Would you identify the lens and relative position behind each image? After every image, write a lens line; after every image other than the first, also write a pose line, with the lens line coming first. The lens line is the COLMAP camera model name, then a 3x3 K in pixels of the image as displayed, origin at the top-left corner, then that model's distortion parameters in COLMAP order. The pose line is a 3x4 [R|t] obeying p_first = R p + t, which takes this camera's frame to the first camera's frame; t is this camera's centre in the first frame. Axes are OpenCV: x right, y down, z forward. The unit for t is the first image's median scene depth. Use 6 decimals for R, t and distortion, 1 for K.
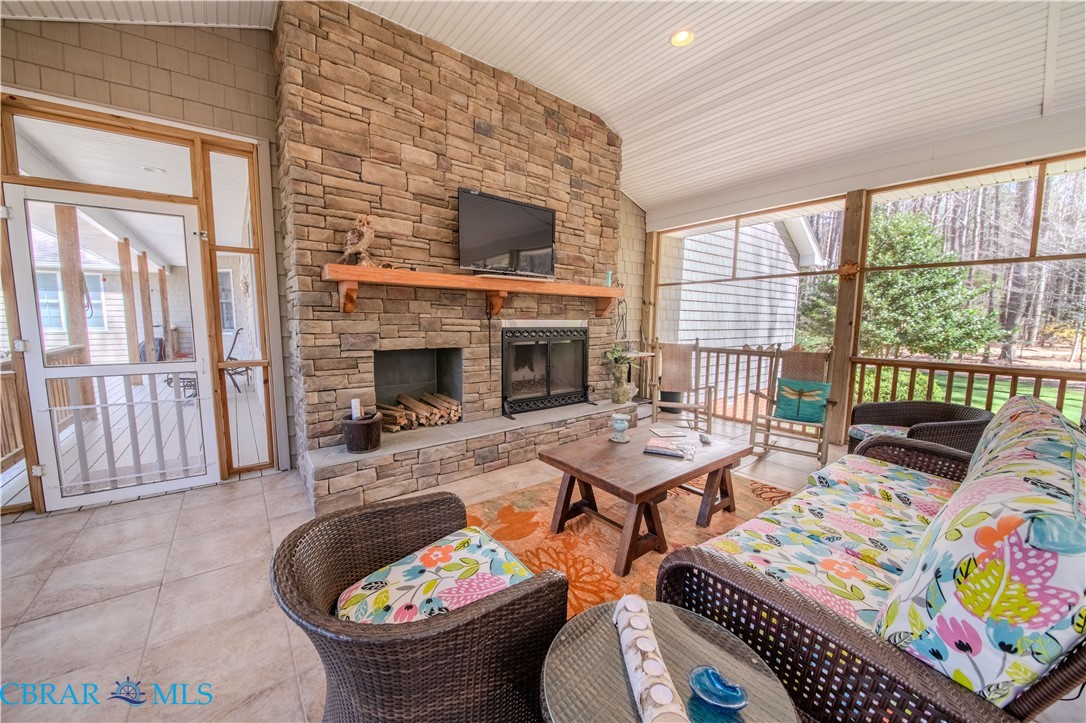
lens RADIAL K [[394.2, 0, 540.8], [0, 394.2, 362.9], [0, 0, 1]] dist [0.017084, -0.014765]
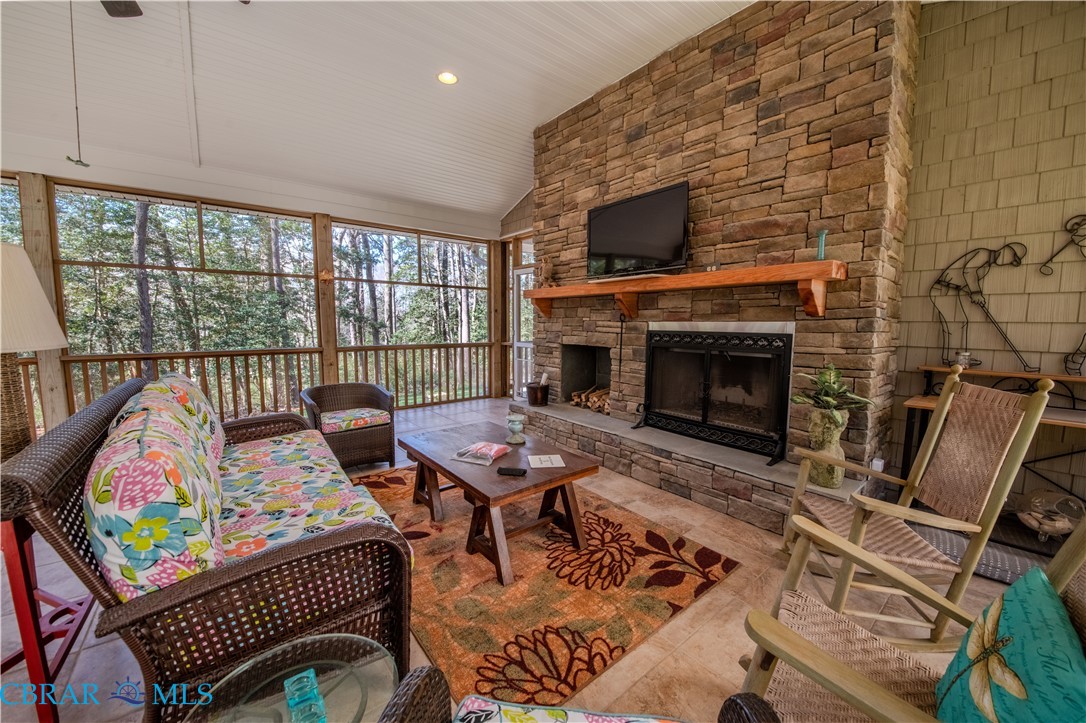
lens RADIAL K [[411.6, 0, 543.0], [0, 411.6, 361.5], [0, 0, 1]] dist [-0.001929, -0.000181]
pose [[0.004023, 0.087721, -0.996137, 0.909565], [-0.114225, 0.989665, 0.086690, -0.075410], [0.993447, 0.113435, 0.014001, 0.776055]]
